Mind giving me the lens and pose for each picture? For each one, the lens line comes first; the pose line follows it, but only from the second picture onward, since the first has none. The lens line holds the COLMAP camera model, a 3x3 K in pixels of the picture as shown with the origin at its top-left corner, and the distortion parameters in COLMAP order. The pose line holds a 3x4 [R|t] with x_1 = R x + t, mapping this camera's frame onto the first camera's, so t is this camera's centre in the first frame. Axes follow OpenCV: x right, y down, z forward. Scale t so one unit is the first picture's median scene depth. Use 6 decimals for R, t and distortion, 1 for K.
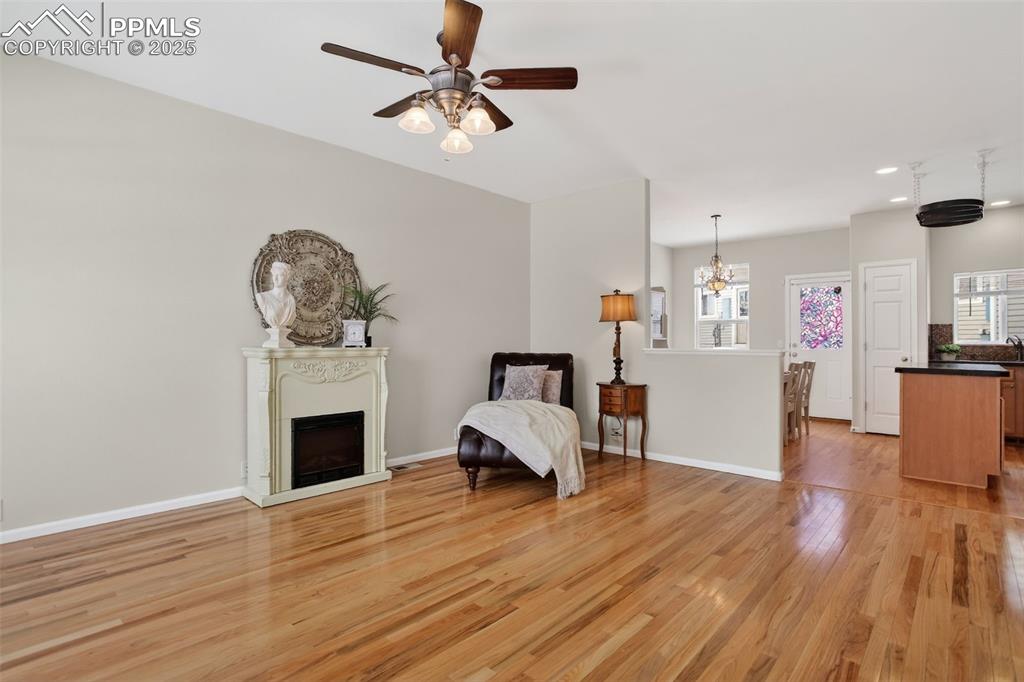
lens RADIAL K [[506.9, 0, 507.6], [0, 506.9, 339.6], [0, 0, 1]] dist [-0.049841, 0.011161]
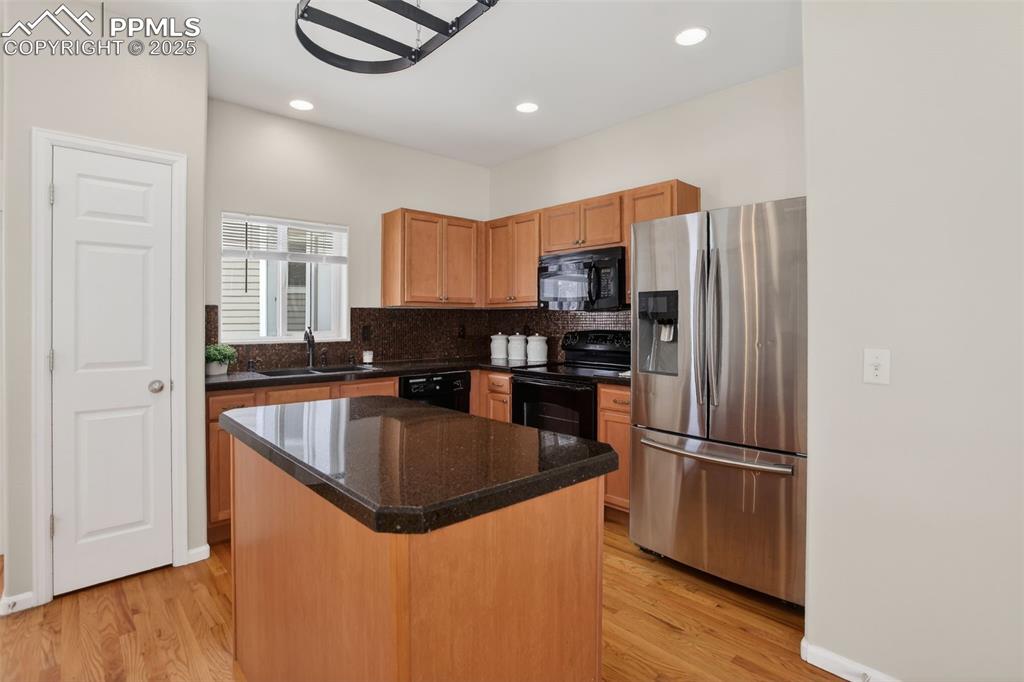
lens RADIAL K [[506.9, 0, 515.9], [0, 506.9, 313.5], [0, 0, 1]] dist [-0.049841, 0.011161]
pose [[0.078951, 0.013818, 0.996783, 0.581270], [-0.001814, 0.999904, -0.013718, -0.024521], [-0.996877, -0.000725, 0.078968, 0.937675]]
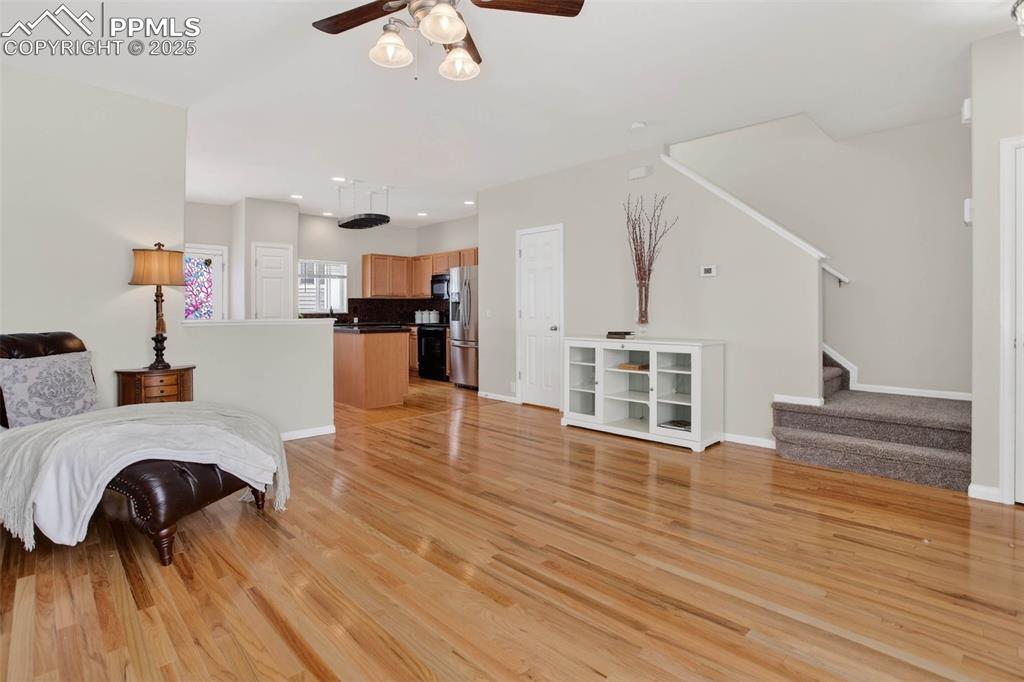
lens RADIAL K [[506.9, 0, 506.7], [0, 506.9, 307.5], [0, 0, 1]] dist [-0.049841, 0.011161]
pose [[0.050702, 0.003545, 0.998708, -0.595226], [0.001157, 0.999993, -0.003608, -0.000067], [-0.998713, 0.001338, 0.050697, 0.545425]]
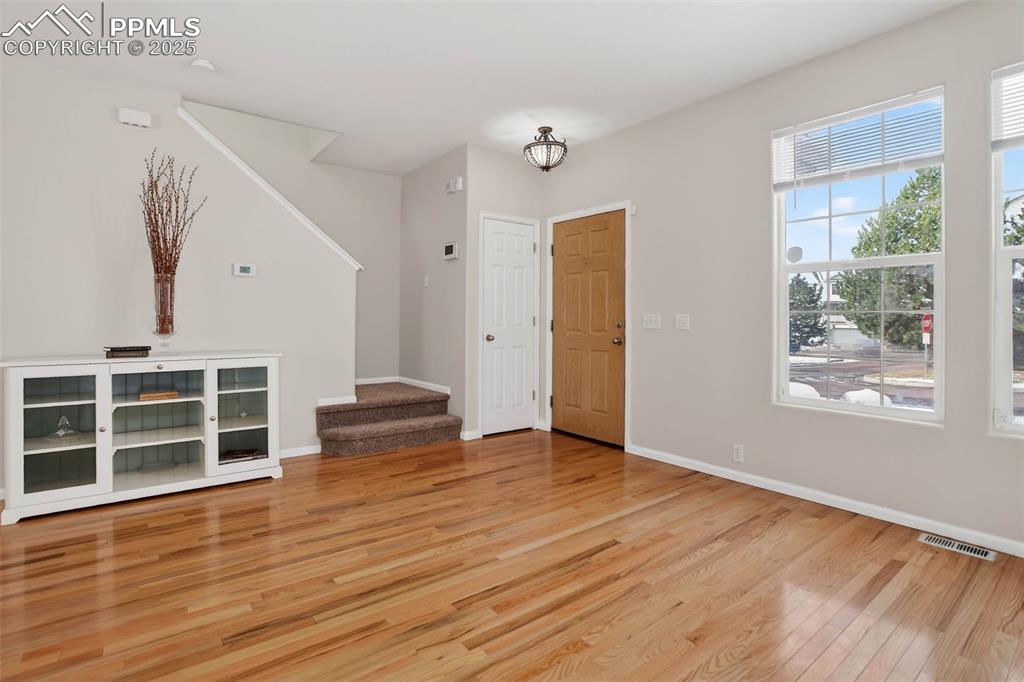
lens RADIAL K [[506.9, 0, 509.8], [0, 506.9, 316.3], [0, 0, 1]] dist [-0.049841, 0.011161]
pose [[-0.986503, -0.007375, 0.163577, -0.122315], [-0.008222, 0.999956, -0.004500, 0.003386], [-0.163536, -0.005784, -0.986520, 1.002323]]
